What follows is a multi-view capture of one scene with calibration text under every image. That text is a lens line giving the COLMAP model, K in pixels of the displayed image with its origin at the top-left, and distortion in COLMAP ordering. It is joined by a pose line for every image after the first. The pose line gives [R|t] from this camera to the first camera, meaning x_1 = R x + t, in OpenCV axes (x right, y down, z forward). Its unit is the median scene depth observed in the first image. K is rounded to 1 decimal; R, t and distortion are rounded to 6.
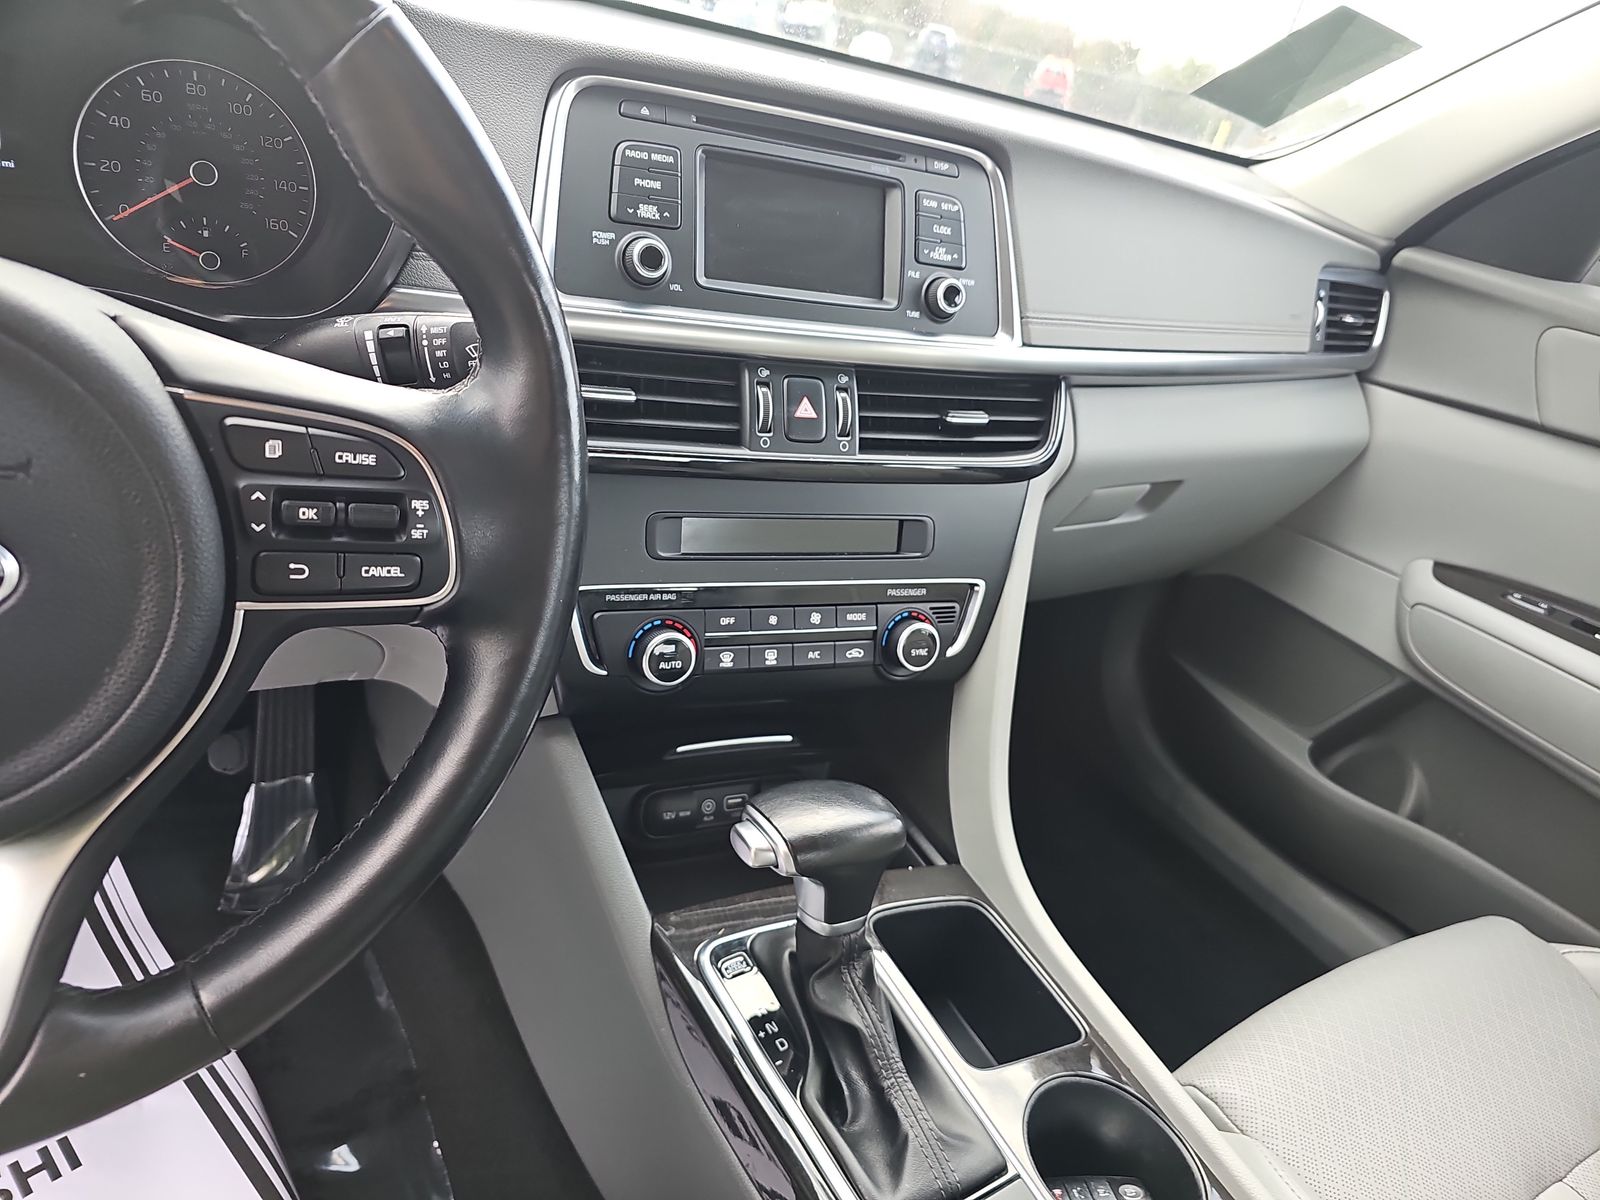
lens RADIAL K [[1088.8, 0, 798.1], [0, 1088.8, 583.5], [0, 0, 1]] dist [0.011008, -0.005156]
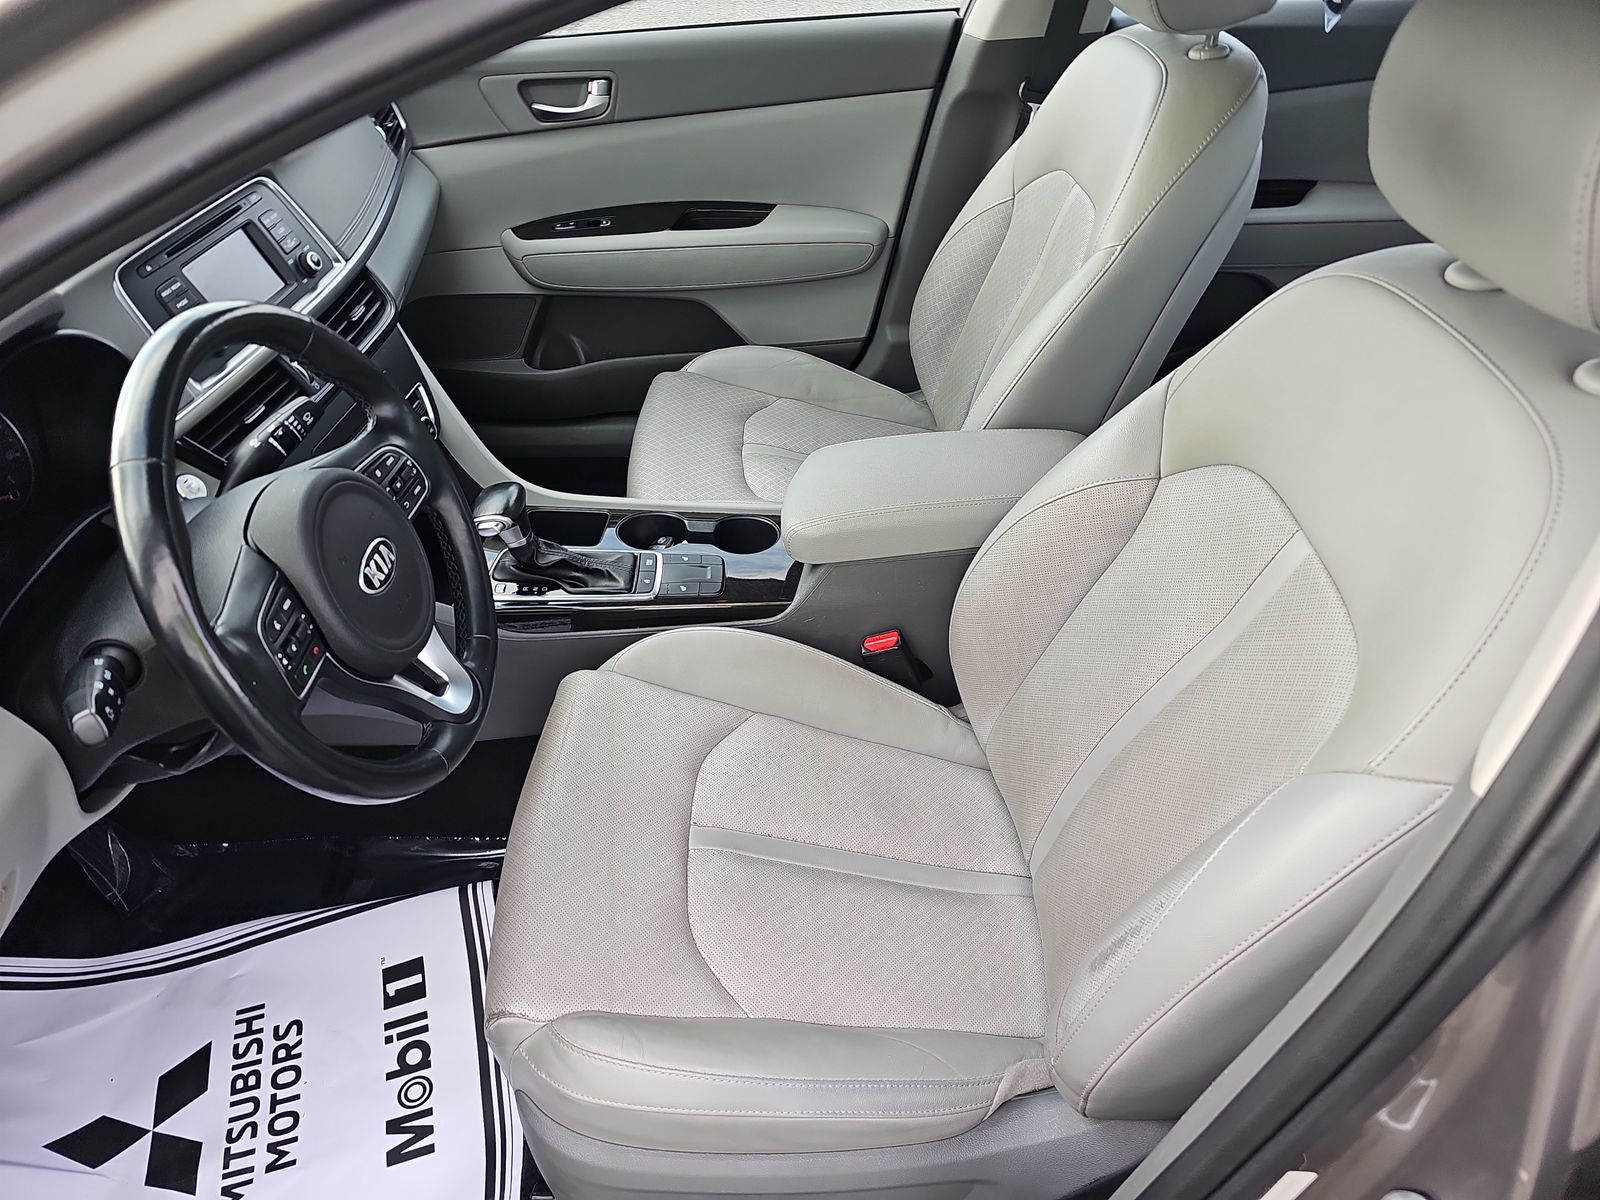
lens RADIAL K [[1060.1, 0, 800.0], [0, 1060.1, 600.0], [0, 0, 1]] dist [0.027437, -0.026296]
pose [[0.489579, -0.699406, 0.520715, -0.782074], [0.489665, 0.714649, 0.499505, -0.353468], [-0.721485, 0.010428, 0.692352, -0.799237]]
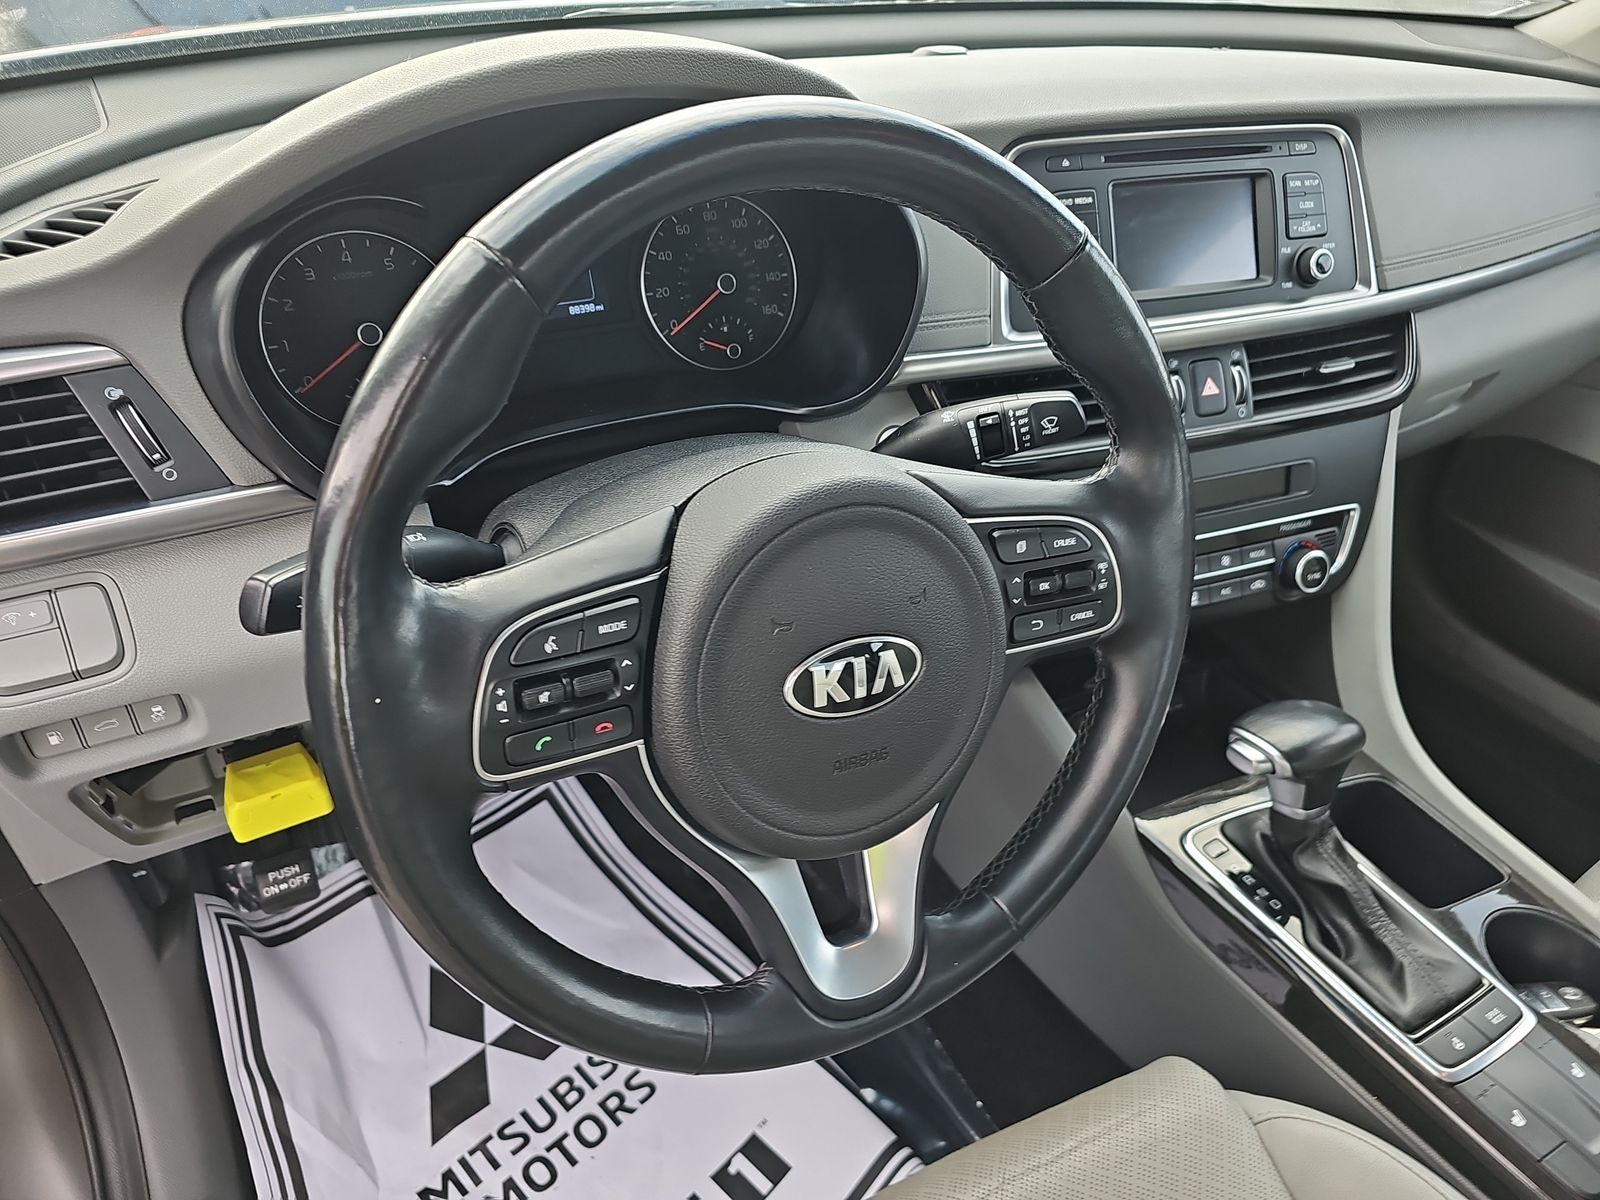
lens RADIAL K [[1092.0, 0, 800.0], [0, 1092.0, 600.0], [0, 0, 1]] dist [0.014271, -0.008567]
pose [[0.983972, -0.124052, -0.128104, -0.293664], [0.139400, 0.983092, 0.118737, -0.132455], [0.111208, -0.134691, 0.984627, -0.233261]]
